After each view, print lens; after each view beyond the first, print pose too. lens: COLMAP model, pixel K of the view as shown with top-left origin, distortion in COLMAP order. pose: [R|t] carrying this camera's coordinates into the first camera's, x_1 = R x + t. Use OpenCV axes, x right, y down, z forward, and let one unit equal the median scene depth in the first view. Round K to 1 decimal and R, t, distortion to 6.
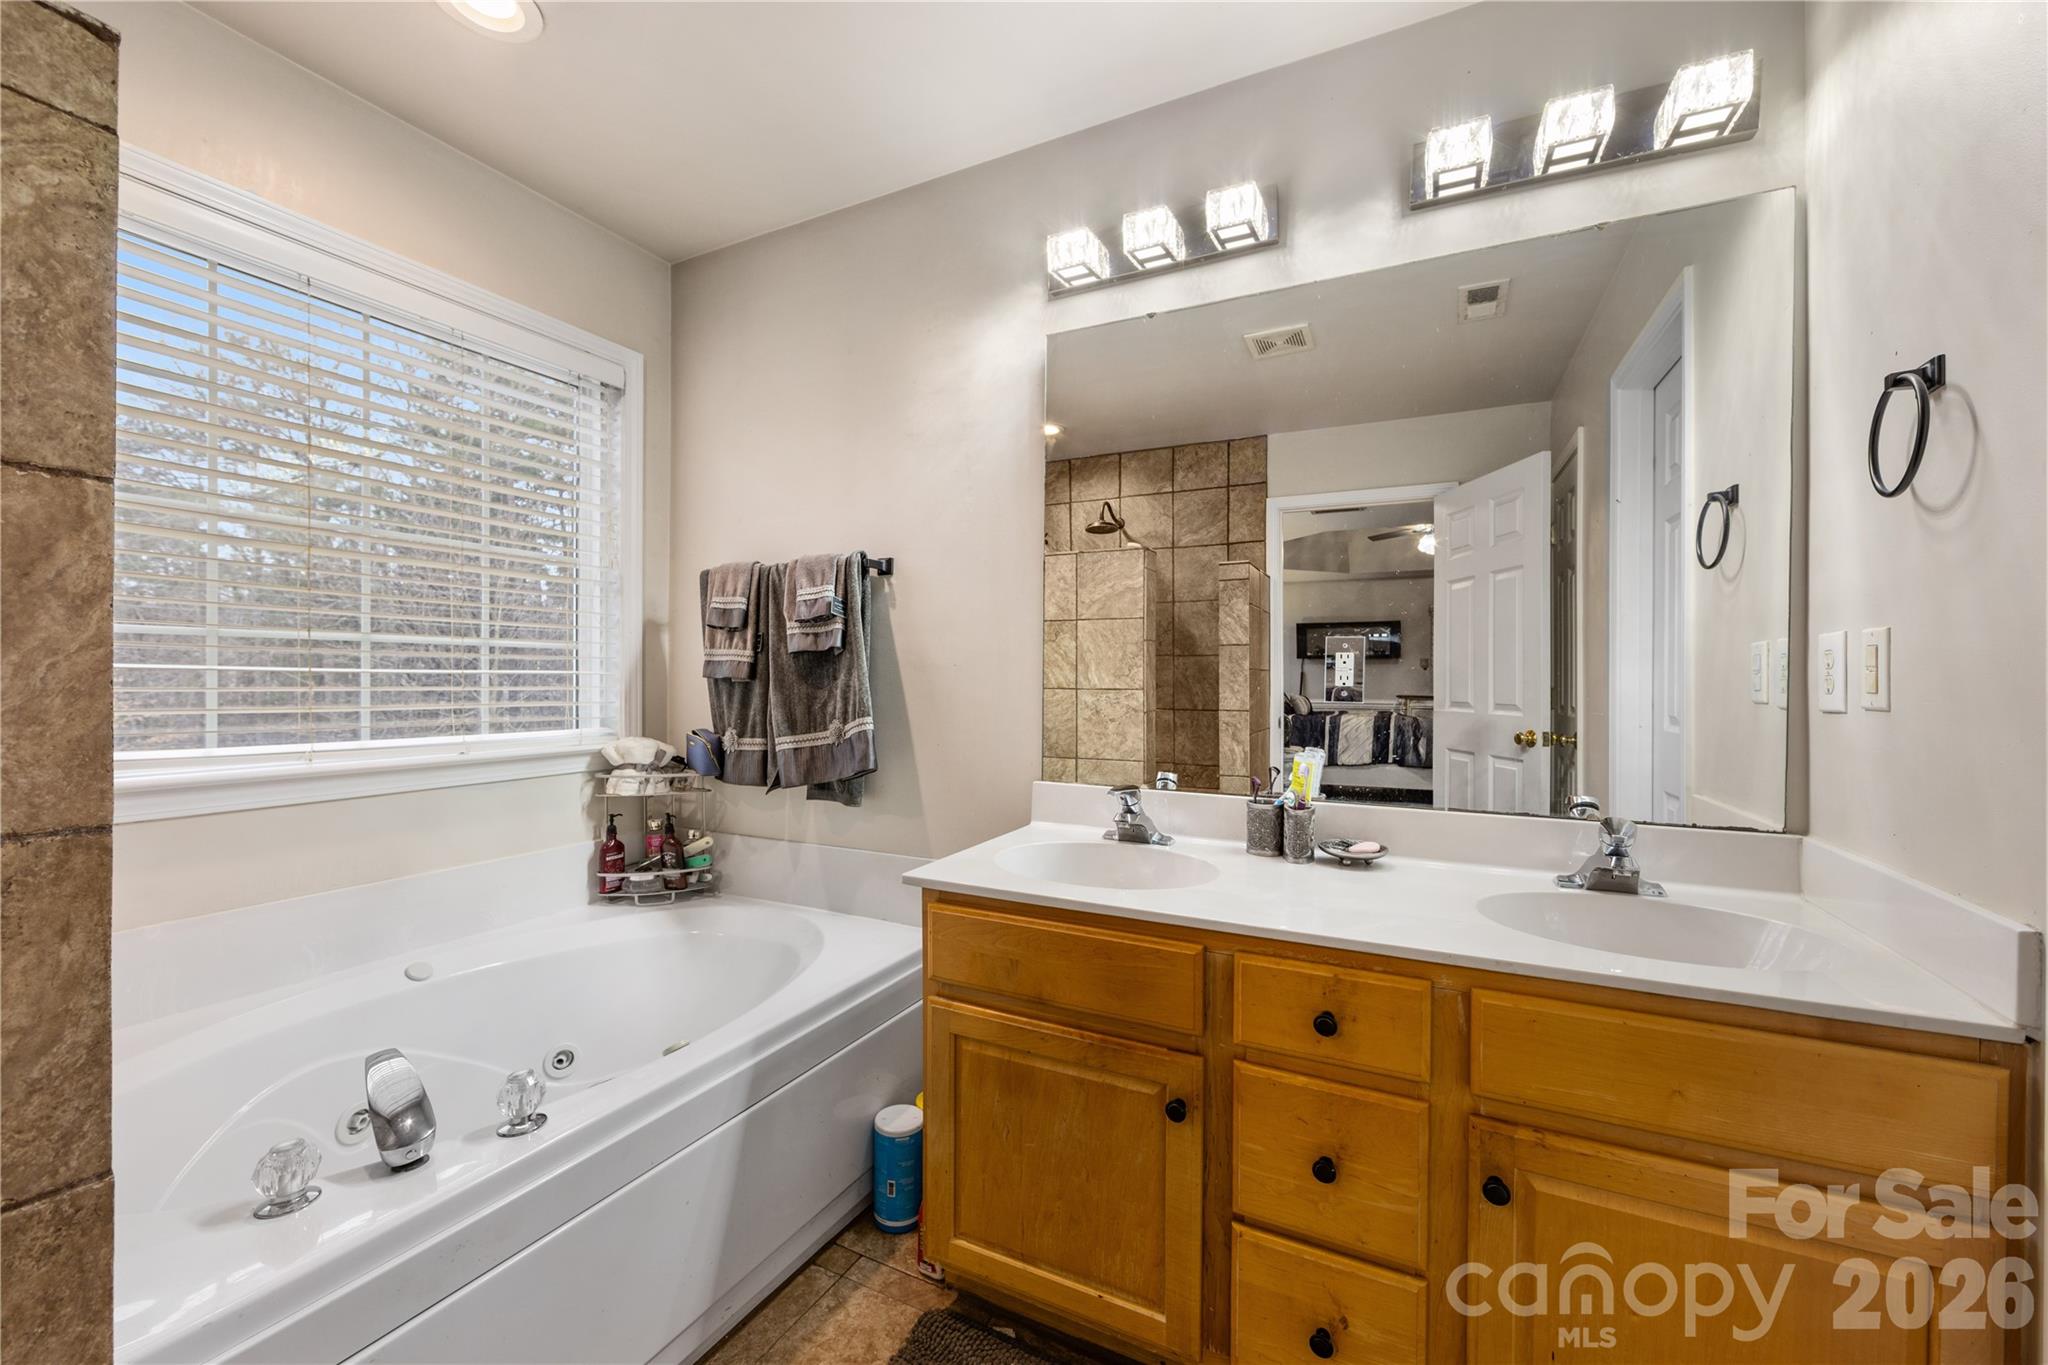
lens RADIAL K [[798.0, 0, 1024.9], [0, 798.0, 691.5], [0, 0, 1]] dist [-0.004564, -0.000275]
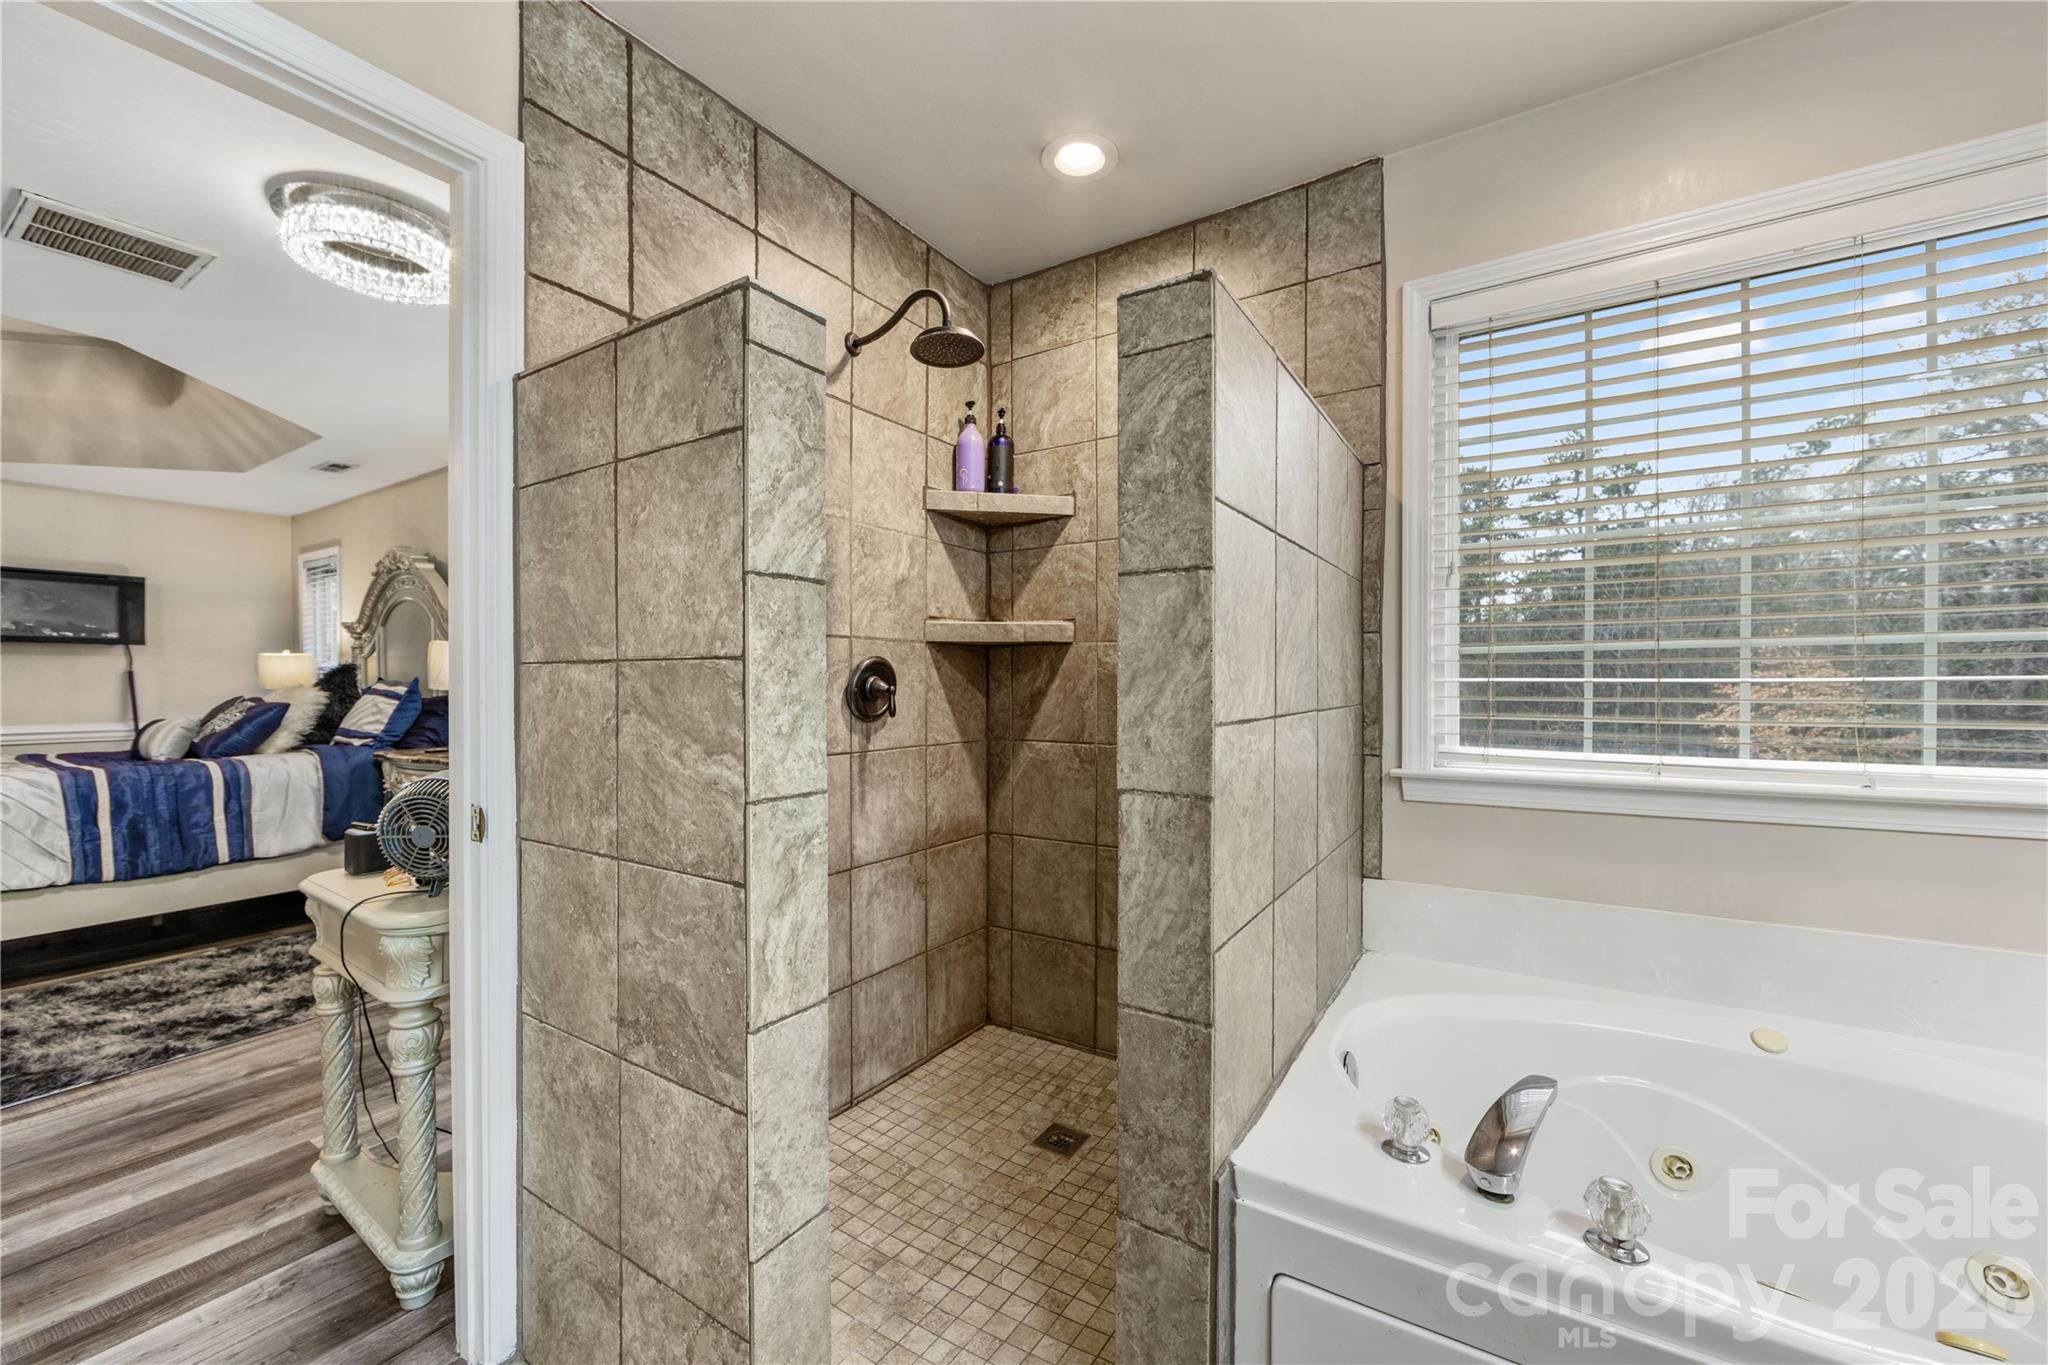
lens RADIAL K [[798.0, 0, 1023.4], [0, 798.0, 704.3], [0, 0, 1]] dist [-0.004564, -0.000275]
pose [[-0.116074, 0.000636, -0.993240, 0.158320], [0.000839, 1.000000, 0.000542, -0.002981], [0.993240, -0.000771, -0.116074, 0.330294]]
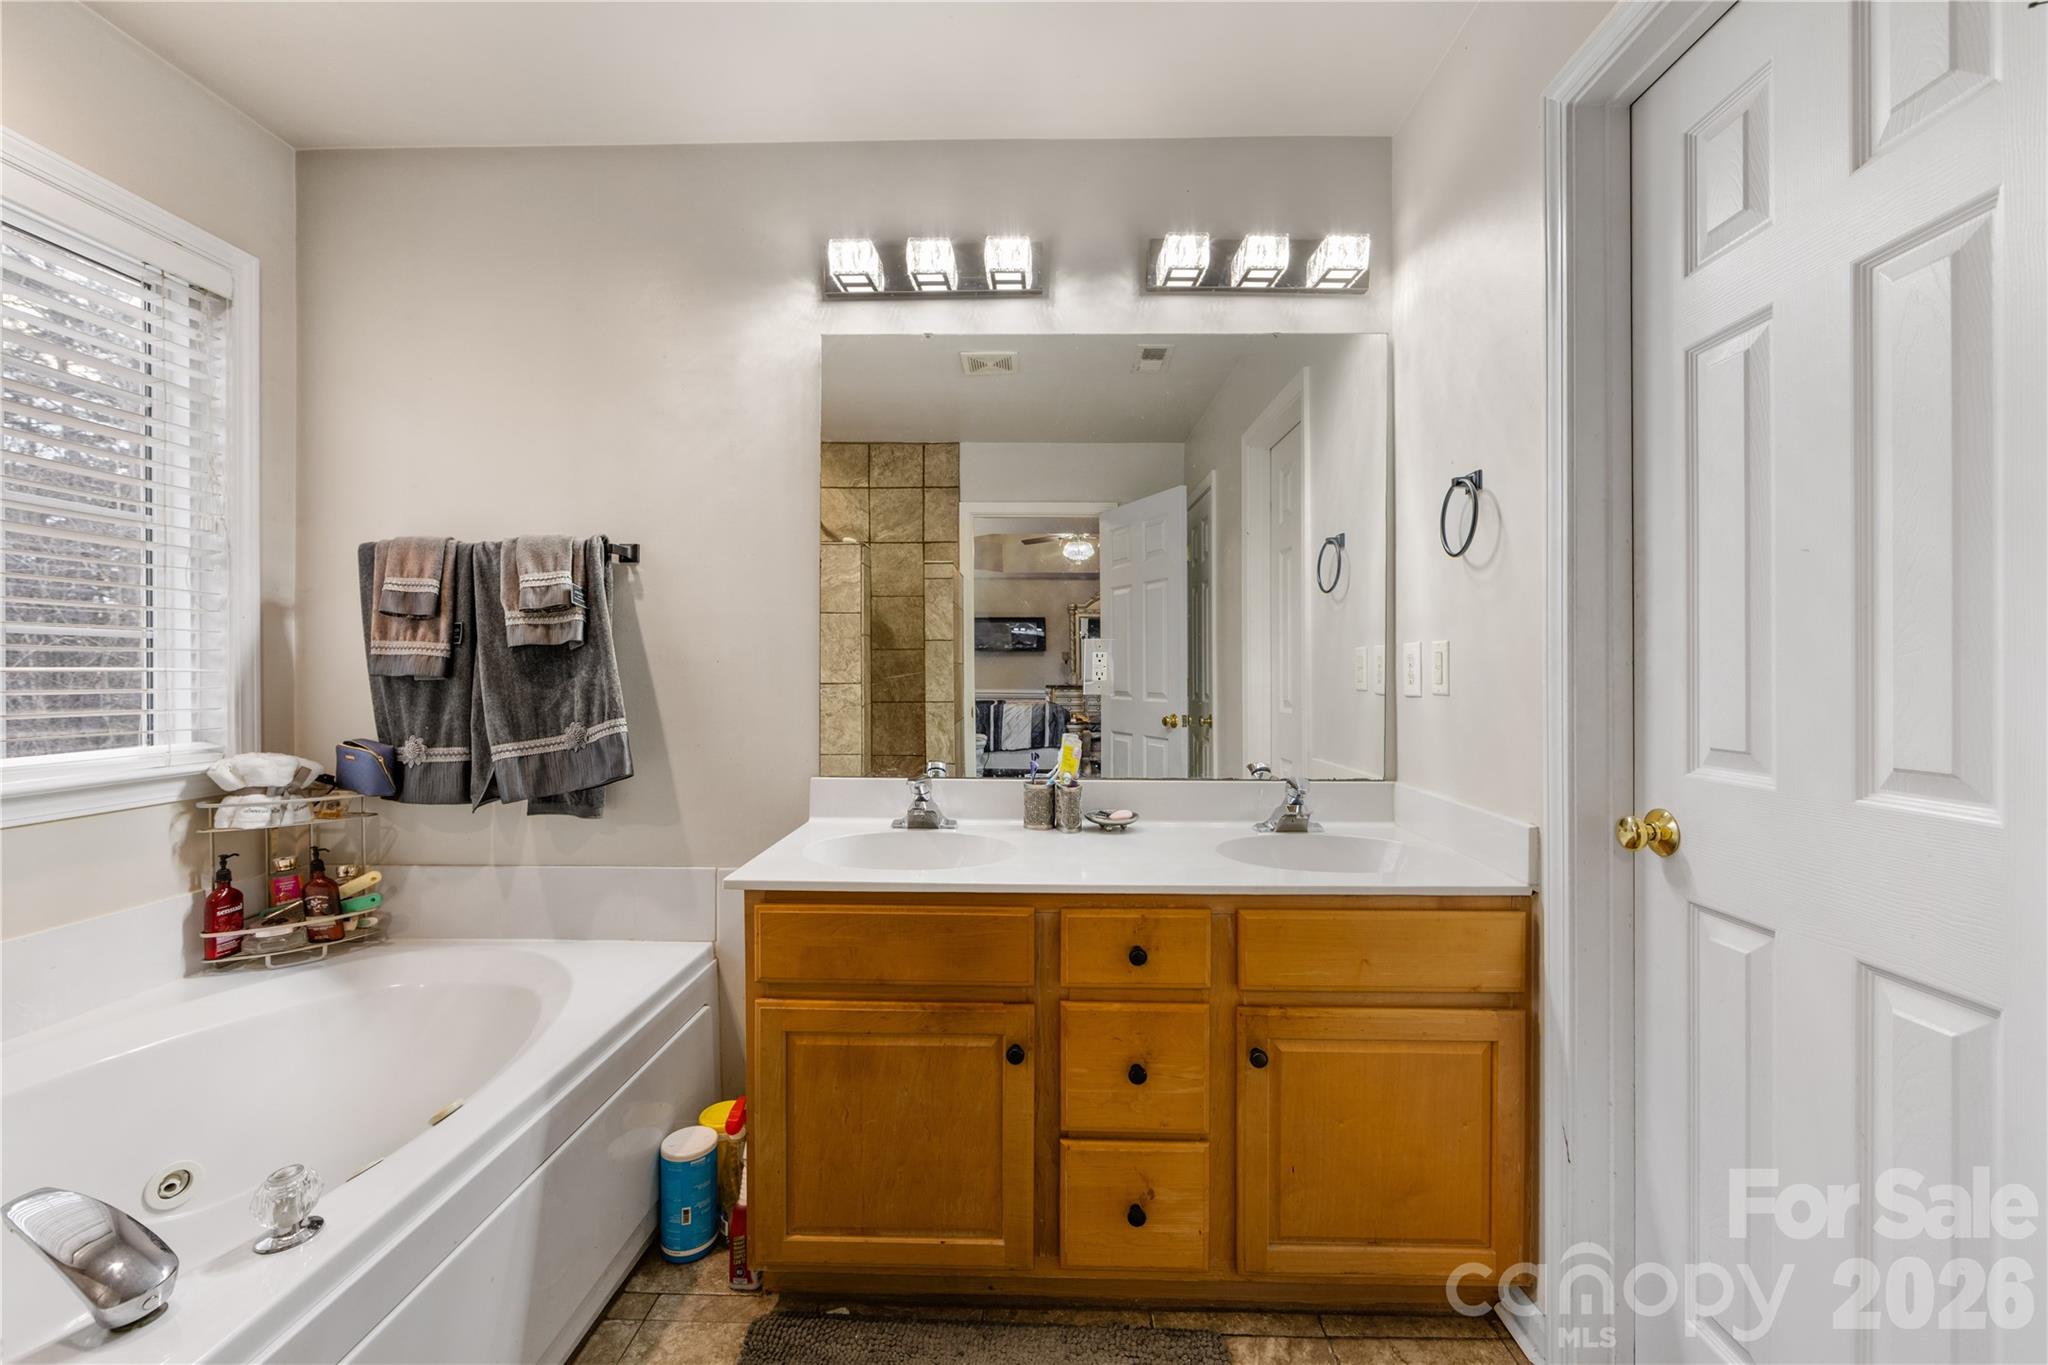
lens RADIAL K [[798.0, 0, 1044.9], [0, 798.0, 683.9], [0, 0, 1]] dist [-0.004564, -0.000275]
pose [[0.903250, -0.009830, 0.429002, -0.188127], [0.009552, 0.999950, 0.002802, -0.006426], [-0.429008, 0.001567, 0.903299, -0.038218]]
